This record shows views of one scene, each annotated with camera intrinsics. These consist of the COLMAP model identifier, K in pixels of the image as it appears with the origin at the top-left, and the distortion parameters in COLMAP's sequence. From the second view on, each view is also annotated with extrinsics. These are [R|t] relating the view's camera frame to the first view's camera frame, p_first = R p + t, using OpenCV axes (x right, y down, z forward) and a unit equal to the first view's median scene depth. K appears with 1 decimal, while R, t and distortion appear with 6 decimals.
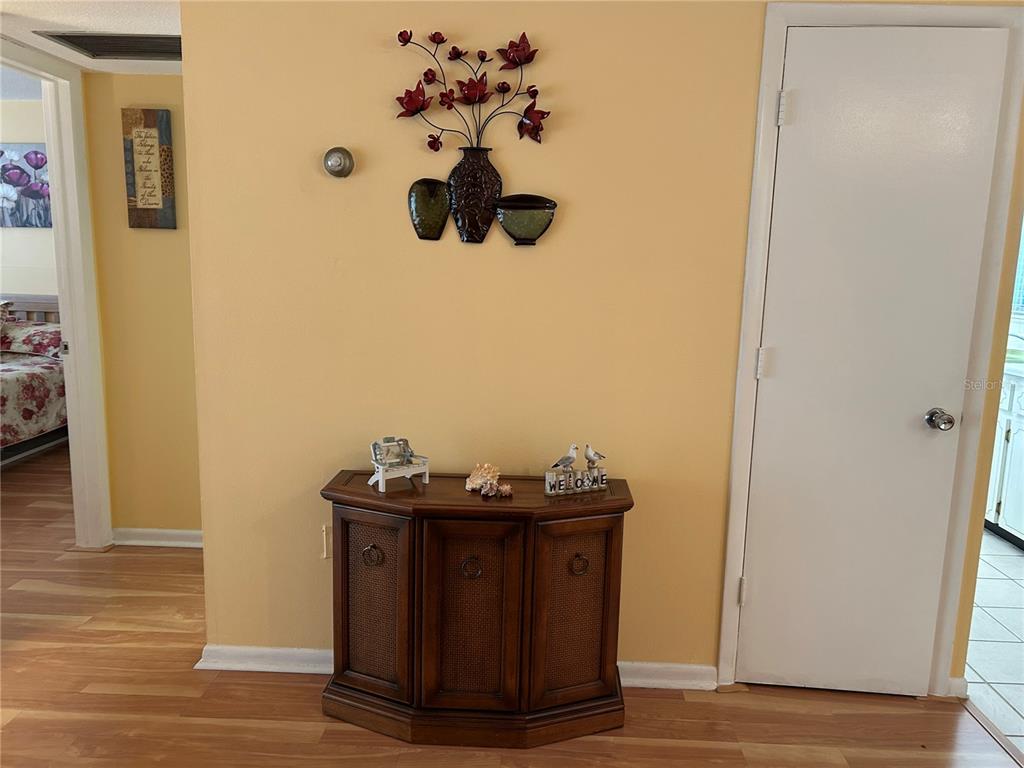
lens RADIAL K [[771.5, 0, 518.4], [0, 771.5, 390.6], [0, 0, 1]] dist [0.078257, -0.093191]
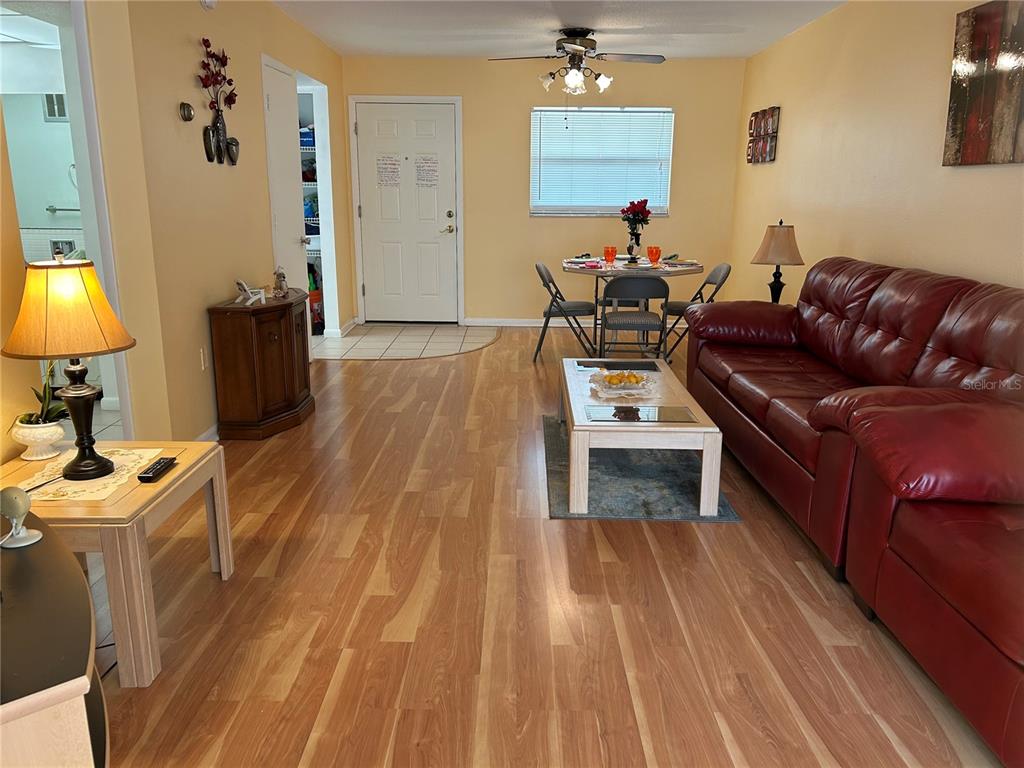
lens RADIAL K [[771.5, 0, 518.4], [0, 771.5, 390.6], [0, 0, 1]] dist [0.078257, -0.093191]
pose [[-0.039046, -0.274265, 0.960861, -1.778954], [0.151327, 0.948880, 0.276995, -0.082888], [-0.987712, 0.156220, 0.004454, 0.373340]]
